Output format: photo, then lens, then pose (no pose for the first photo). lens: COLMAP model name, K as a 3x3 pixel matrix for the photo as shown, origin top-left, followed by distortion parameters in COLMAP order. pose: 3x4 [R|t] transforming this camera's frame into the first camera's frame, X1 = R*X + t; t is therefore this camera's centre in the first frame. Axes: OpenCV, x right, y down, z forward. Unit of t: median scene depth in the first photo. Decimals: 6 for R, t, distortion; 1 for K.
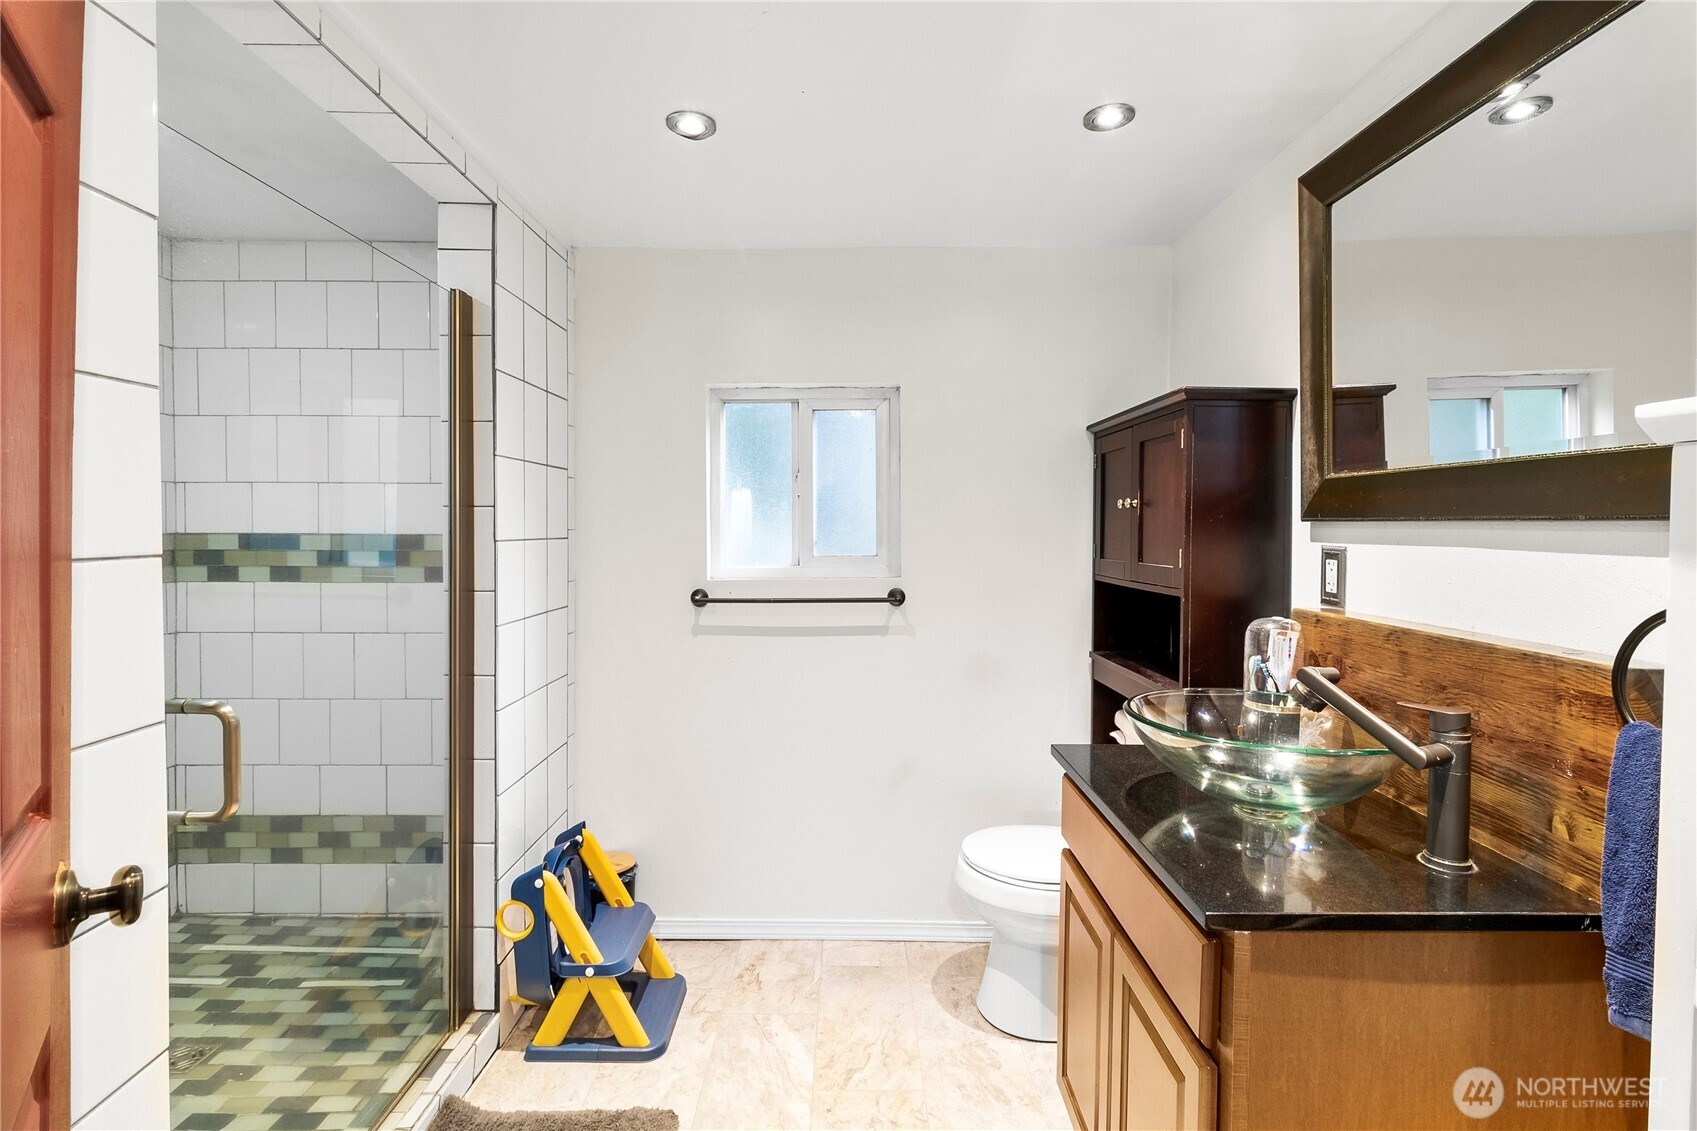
lens RADIAL K [[806.3, 0, 837.5], [0, 806.3, 540.1], [0, 0, 1]] dist [0.000161, 0.000354]
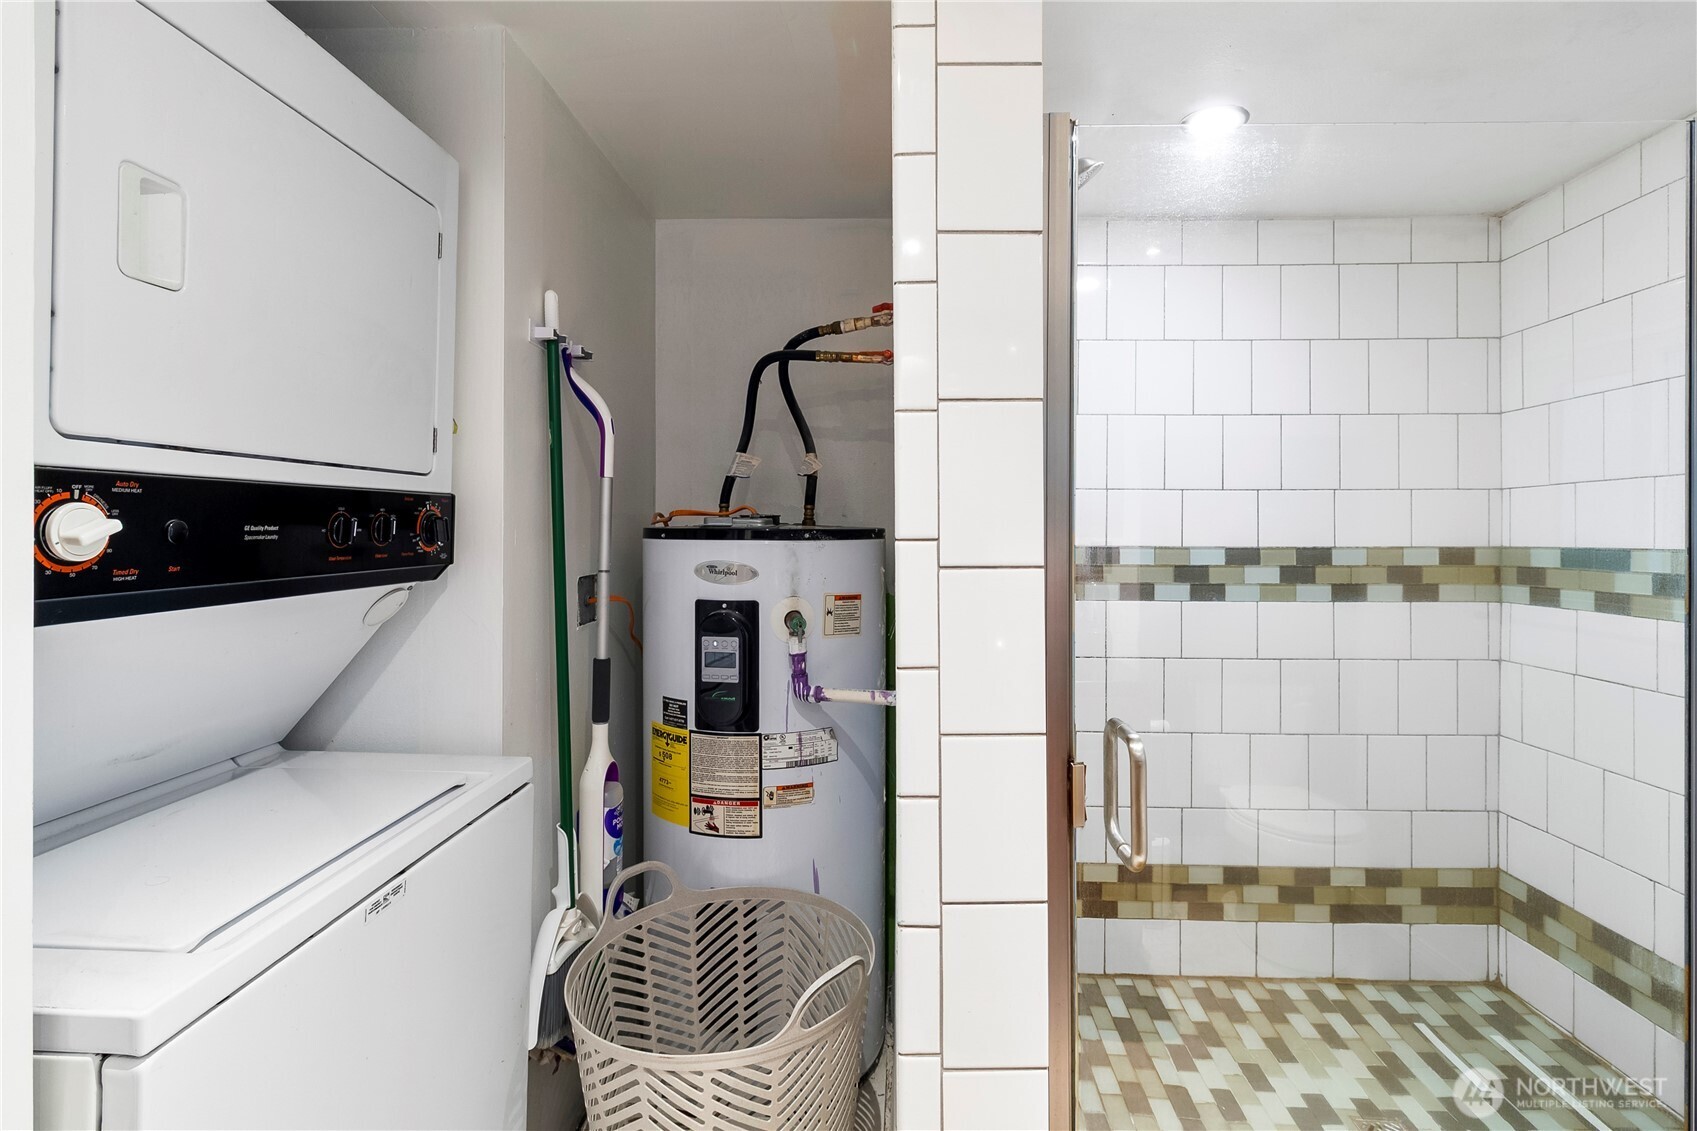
lens RADIAL K [[790.1, 0, 853.3], [0, 790.1, 535.0], [0, 0, 1]] dist [0.002316, -0.000177]
pose [[-0.021875, -0.005089, -0.999748, 0.057941], [-0.016469, 0.999853, -0.004729, -0.005754], [0.999625, 0.016361, -0.021955, 0.316419]]
